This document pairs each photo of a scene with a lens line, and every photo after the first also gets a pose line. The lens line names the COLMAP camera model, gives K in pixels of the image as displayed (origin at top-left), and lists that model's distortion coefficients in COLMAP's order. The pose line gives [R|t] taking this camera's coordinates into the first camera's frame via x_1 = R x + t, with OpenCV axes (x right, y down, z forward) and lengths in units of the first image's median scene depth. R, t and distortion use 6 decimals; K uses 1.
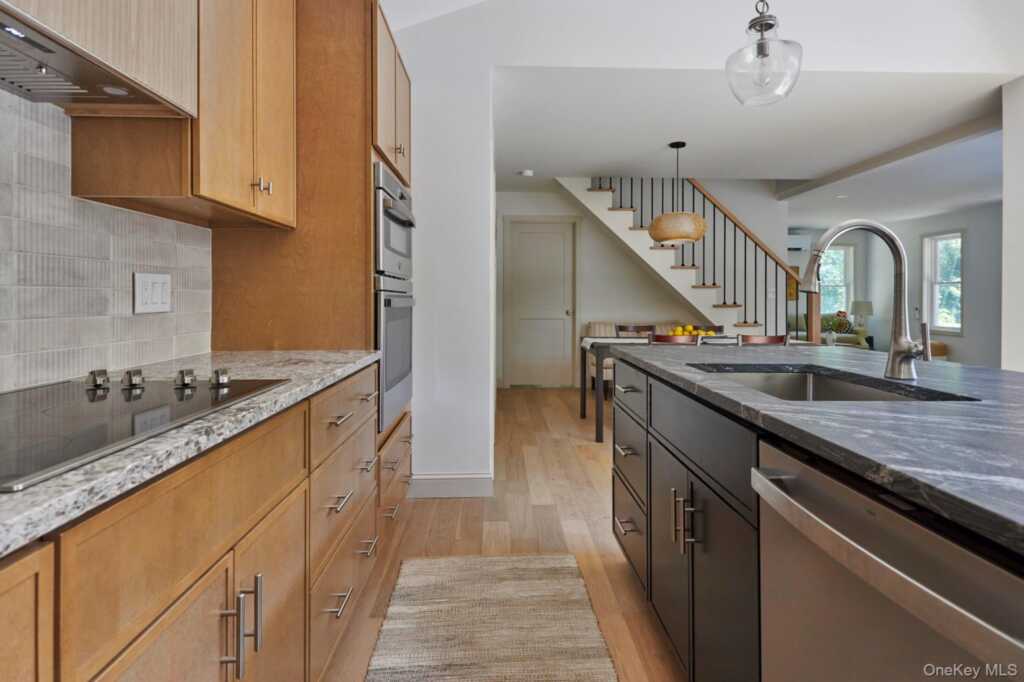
lens RADIAL K [[574.5, 0, 516.8], [0, 574.5, 298.2], [0, 0, 1]] dist [0.040262, -0.025254]
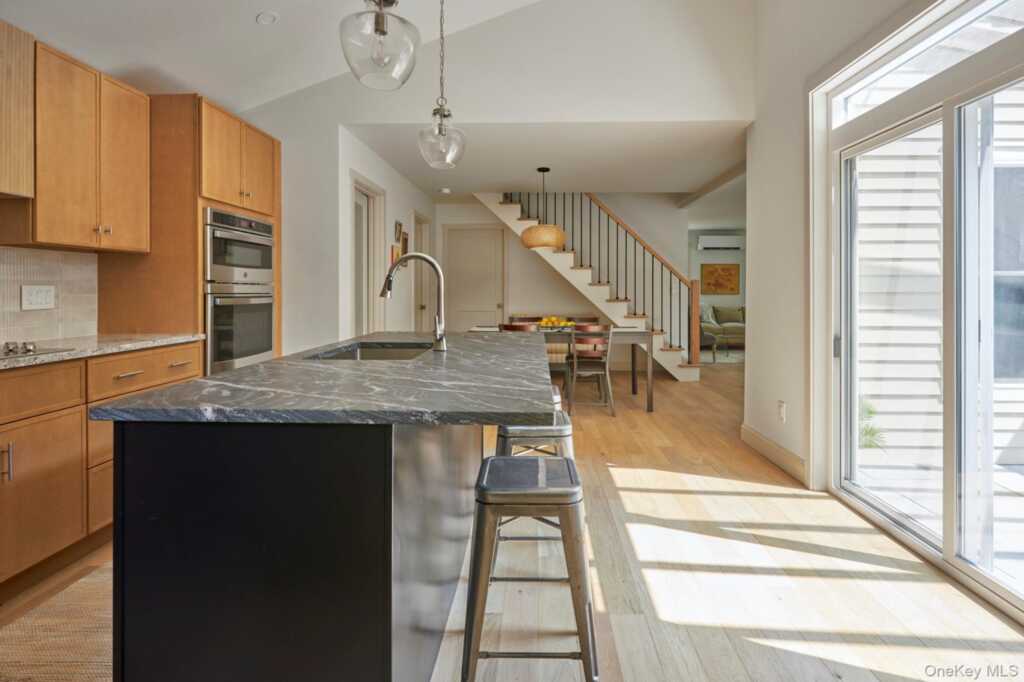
lens RADIAL K [[543.0, 0, 512.3], [0, 543.0, 284.6], [0, 0, 1]] dist [0.000937, 0.001468]
pose [[0.997823, -0.007209, -0.065553, 0.631903], [0.006265, 0.999874, -0.014598, -0.010541], [0.065650, 0.014156, 0.997742, -0.334822]]
